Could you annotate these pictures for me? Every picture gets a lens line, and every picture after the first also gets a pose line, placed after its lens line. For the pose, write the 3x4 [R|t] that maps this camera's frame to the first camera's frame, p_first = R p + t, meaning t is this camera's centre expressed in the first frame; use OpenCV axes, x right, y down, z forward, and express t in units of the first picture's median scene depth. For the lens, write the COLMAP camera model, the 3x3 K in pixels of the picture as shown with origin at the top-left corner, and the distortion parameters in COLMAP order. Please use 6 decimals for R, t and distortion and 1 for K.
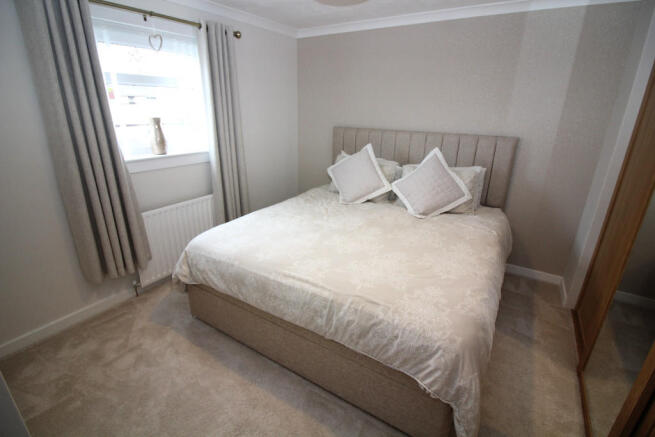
lens RADIAL K [[309.2, 0, 327.9], [0, 309.2, 216.2], [0, 0, 1]] dist [-0.019931, -0.000676]
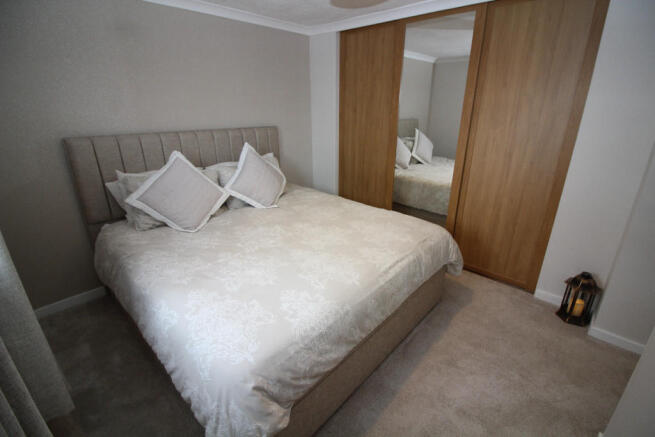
lens RADIAL K [[309.2, 0, 330.1], [0, 309.2, 221.1], [0, 0, 1]] dist [-0.019931, -0.000676]
pose [[0.156585, -0.355808, 0.921348, -0.679196], [0.326219, 0.899133, 0.291788, -0.204759], [-0.932235, 0.254872, 0.256863, 0.566298]]
